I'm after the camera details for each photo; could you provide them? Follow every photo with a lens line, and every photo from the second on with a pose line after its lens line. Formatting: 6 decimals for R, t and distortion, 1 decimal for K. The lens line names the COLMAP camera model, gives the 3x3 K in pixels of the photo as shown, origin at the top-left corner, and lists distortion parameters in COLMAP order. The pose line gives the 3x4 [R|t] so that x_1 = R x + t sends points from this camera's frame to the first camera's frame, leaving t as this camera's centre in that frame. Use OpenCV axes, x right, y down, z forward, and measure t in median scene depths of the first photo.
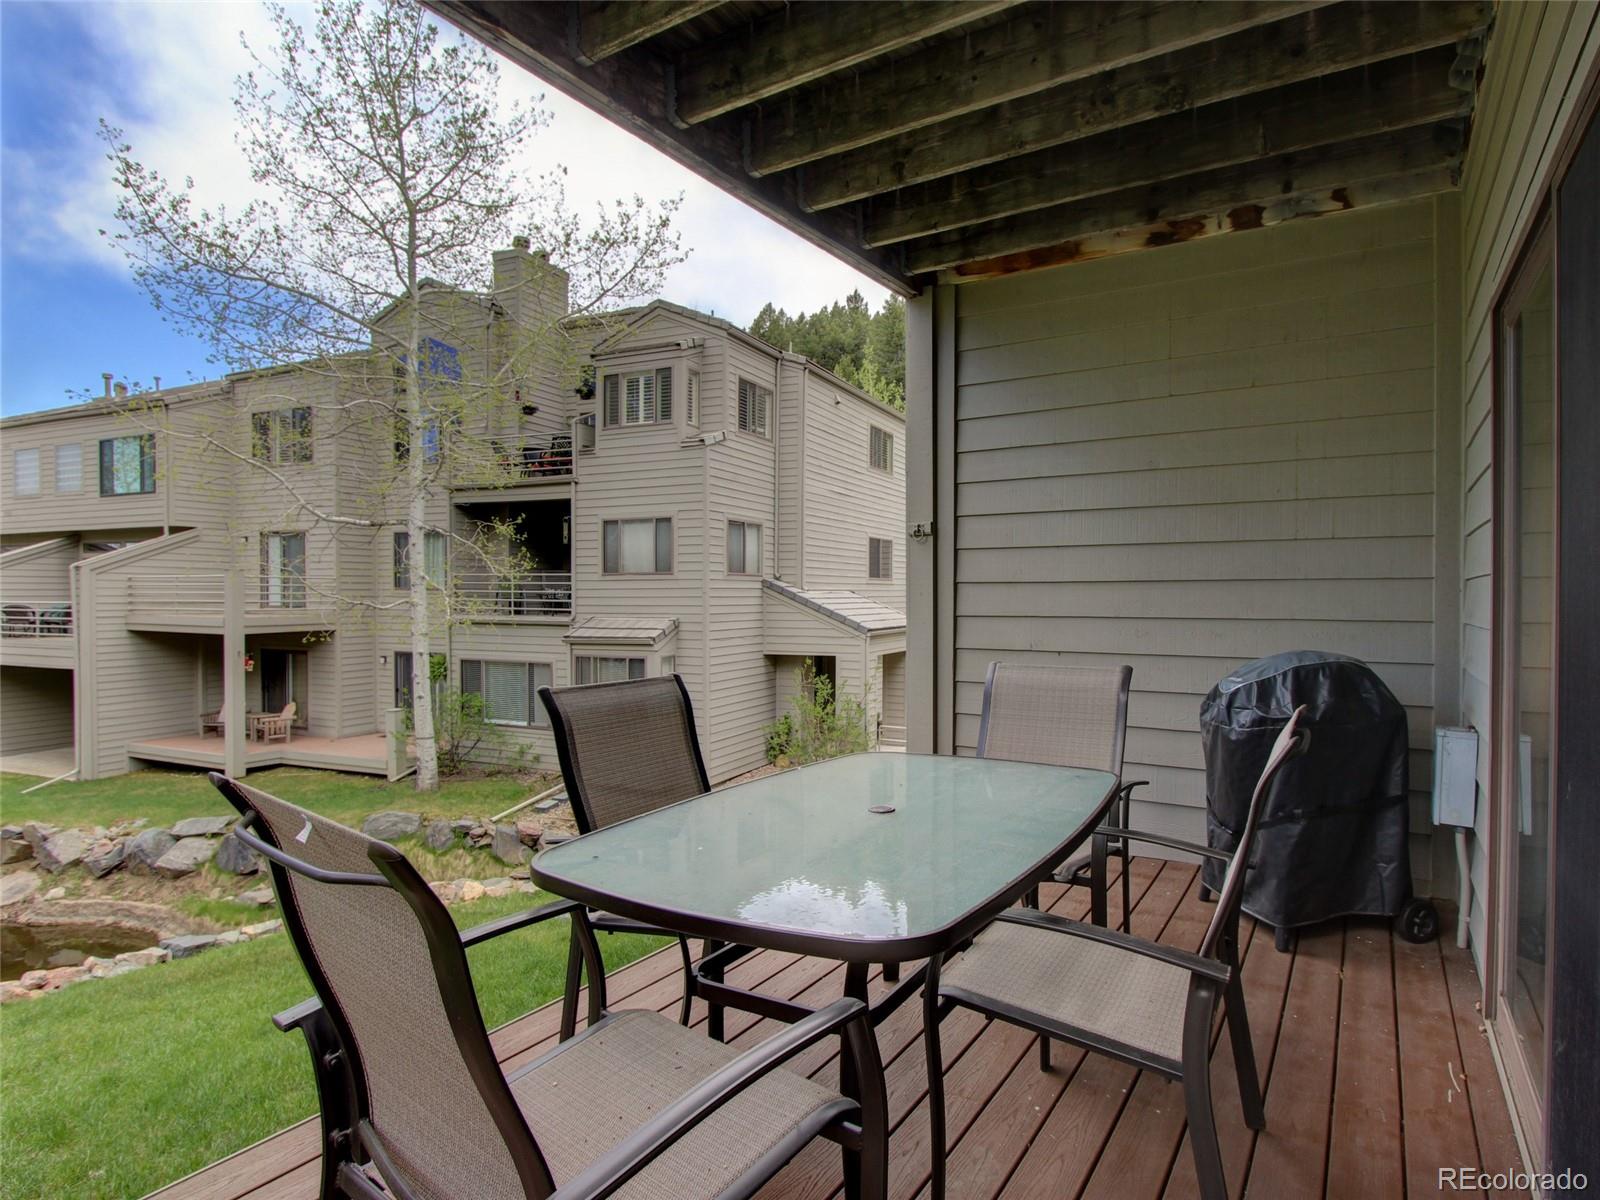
lens RADIAL K [[859.5, 0, 876.0], [0, 859.5, 604.1], [0, 0, 1]] dist [-0.013670, 0.001407]
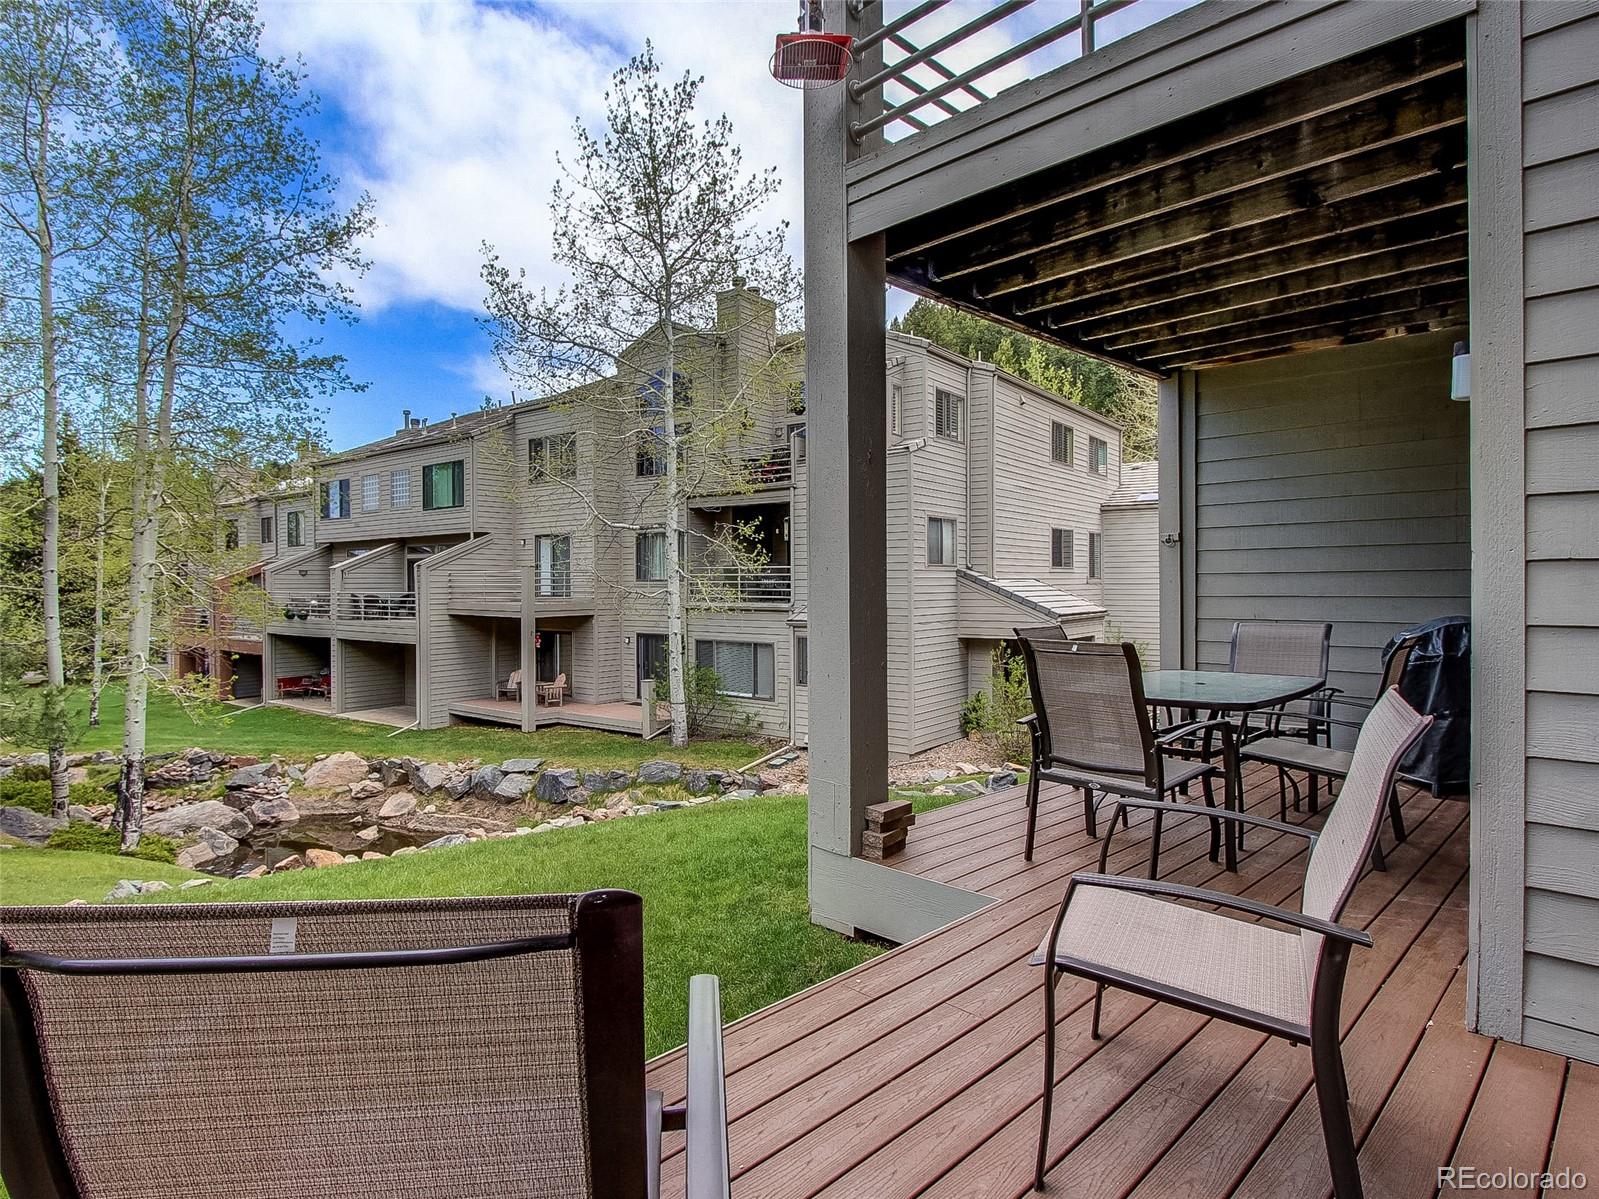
lens RADIAL K [[879.8, 0, 780.2], [0, 879.8, 588.7], [0, 0, 1]] dist [-0.044991, 0.033969]
pose [[0.961912, -0.005119, -0.273311, -0.047348], [0.003683, 0.999977, -0.005765, 0.001738], [0.273334, 0.004539, 0.961909, -0.160298]]
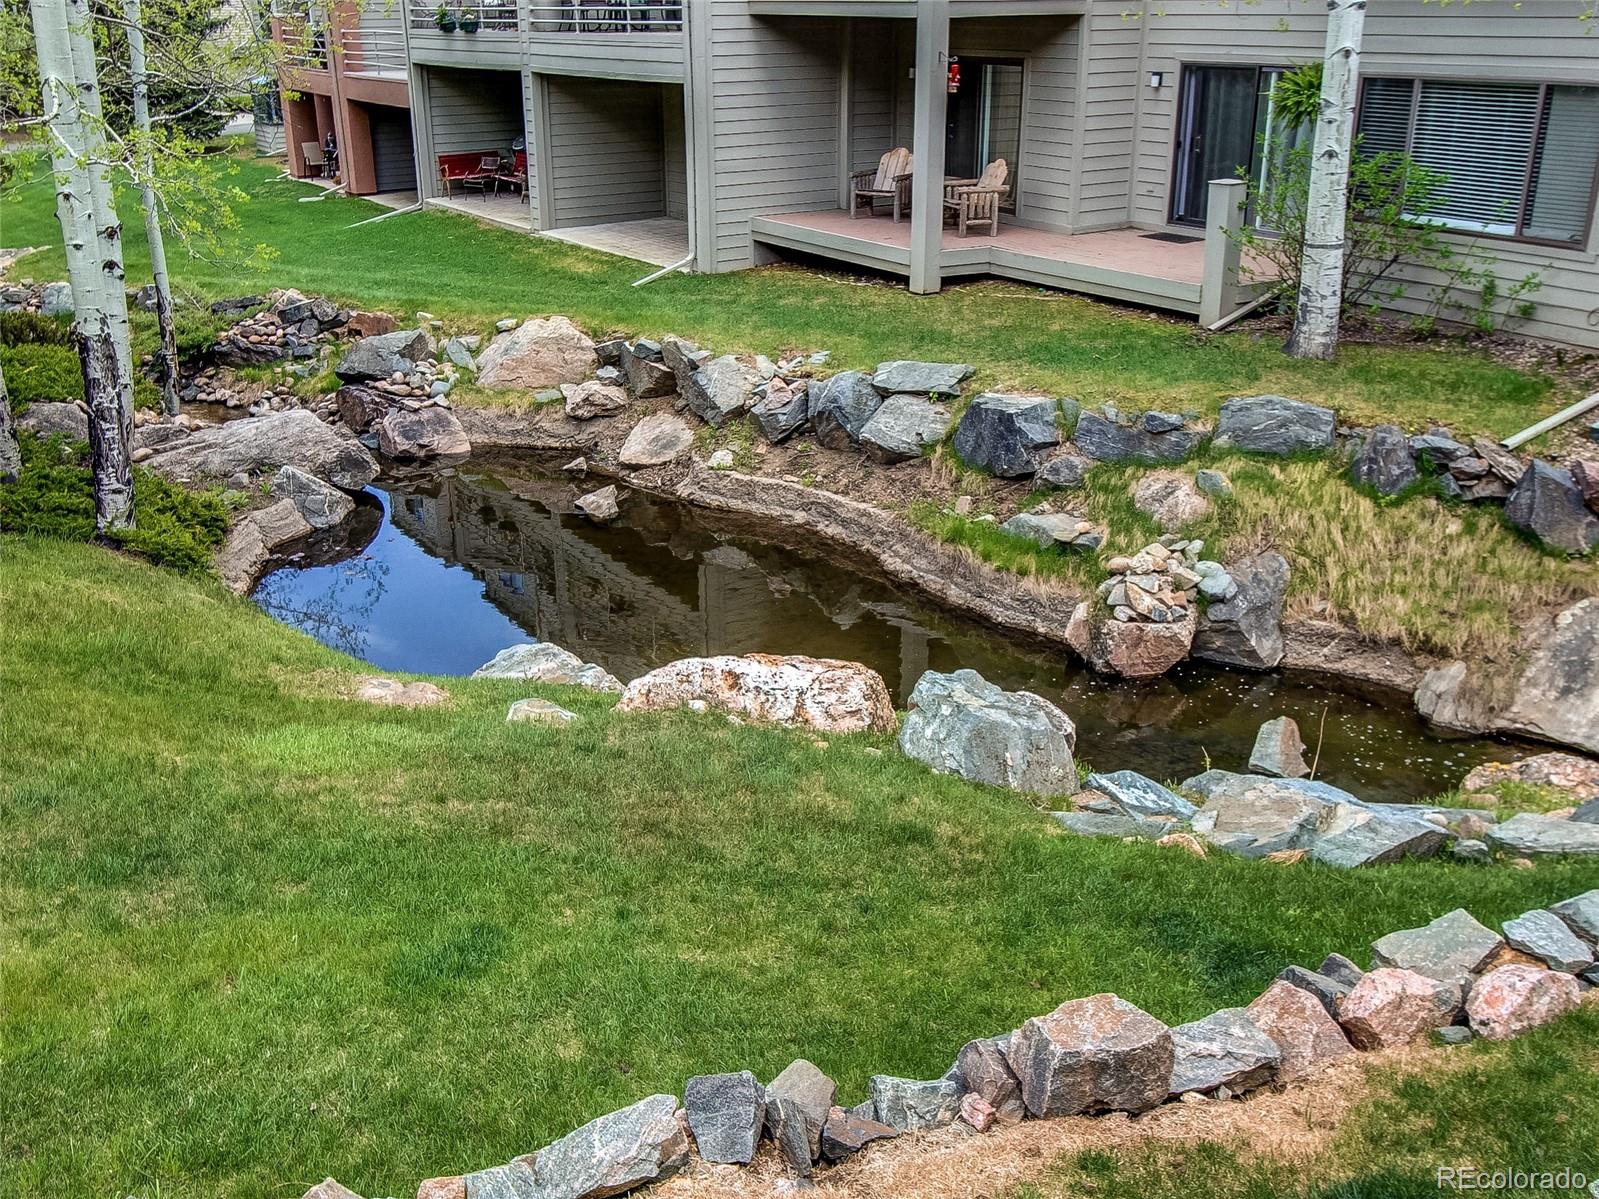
lens RADIAL K [[1499.5, 0, 770.8], [0, 1499.5, 606.2], [0, 0, 1]] dist [-0.002506, 0.007377]
pose [[0.815837, 0.207545, -0.539754, -0.294988], [0.005275, 0.930667, 0.365830, 0.039224], [0.578257, -0.301305, 0.758178, 0.149506]]
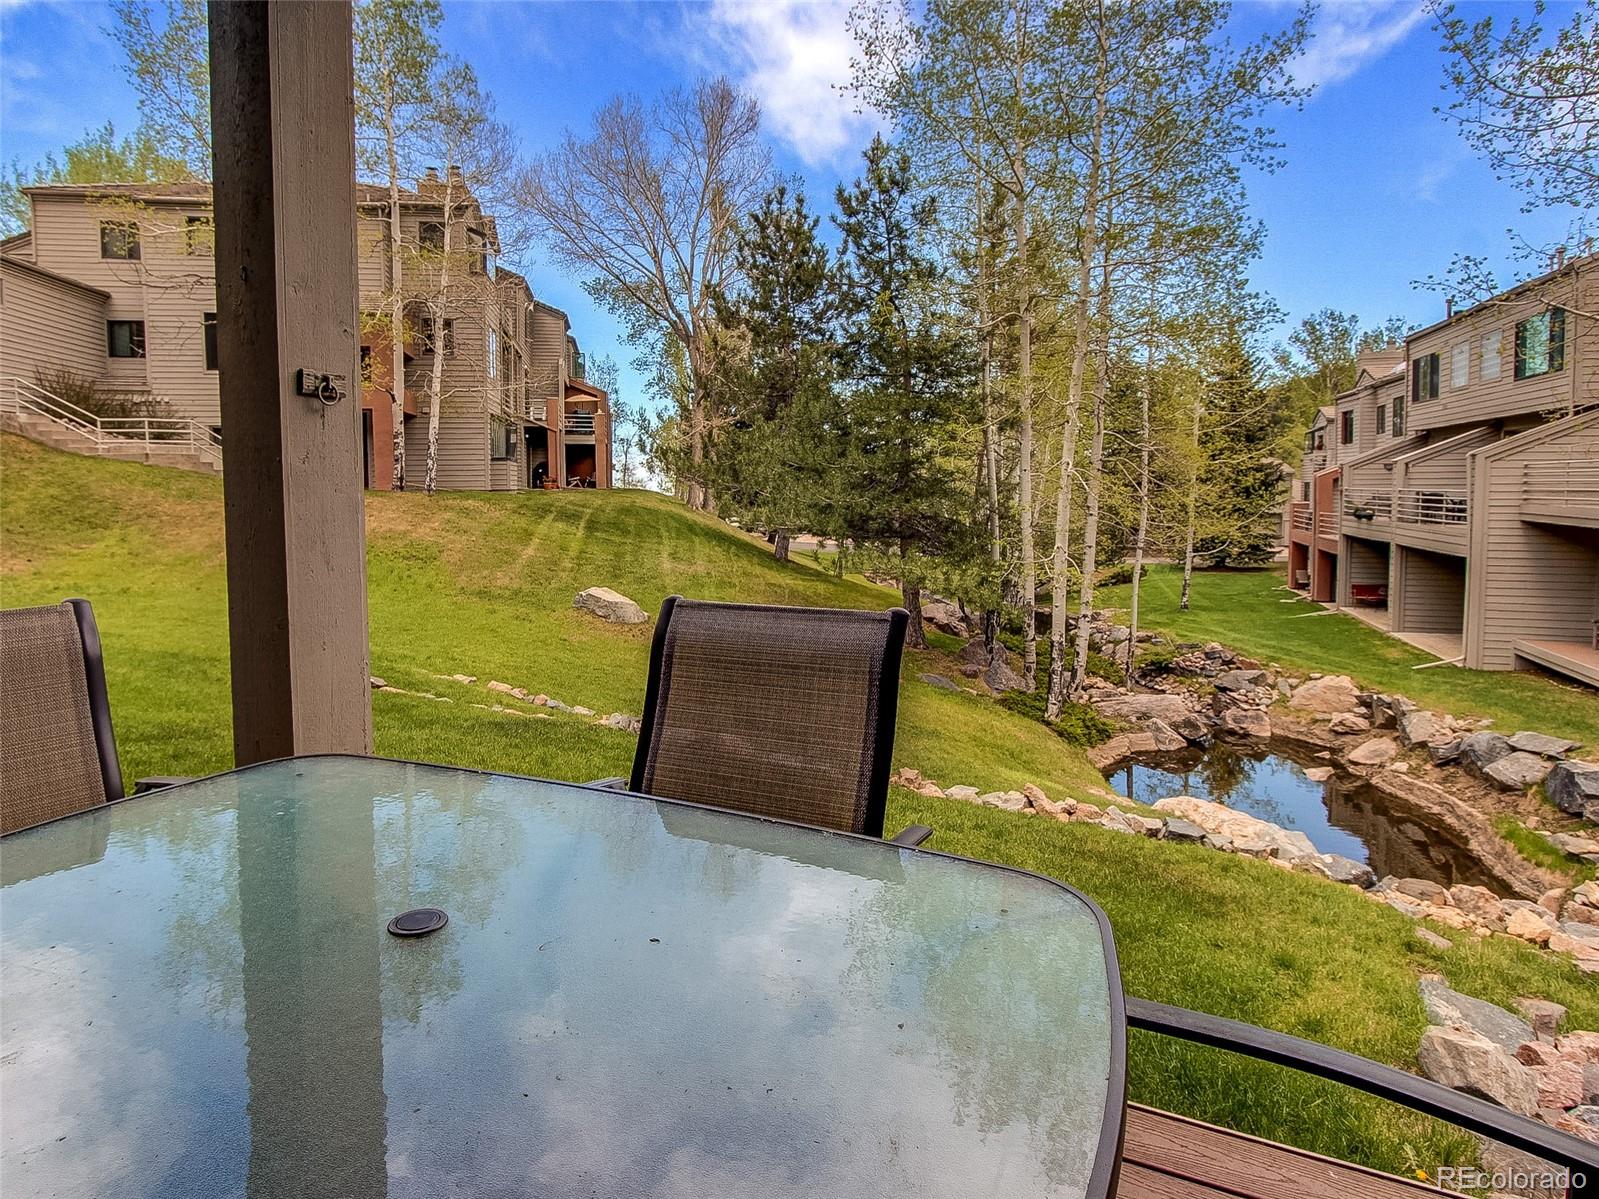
lens RADIAL K [[892.6, 0, 775.9], [0, 892.6, 543.0], [0, 0, 1]] dist [-0.019691, 0.001420]
pose [[0.059480, 0.060756, -0.996379, 0.057946], [-0.003356, 0.998153, 0.060664, -0.001267], [0.998224, -0.000264, 0.059574, 0.141860]]
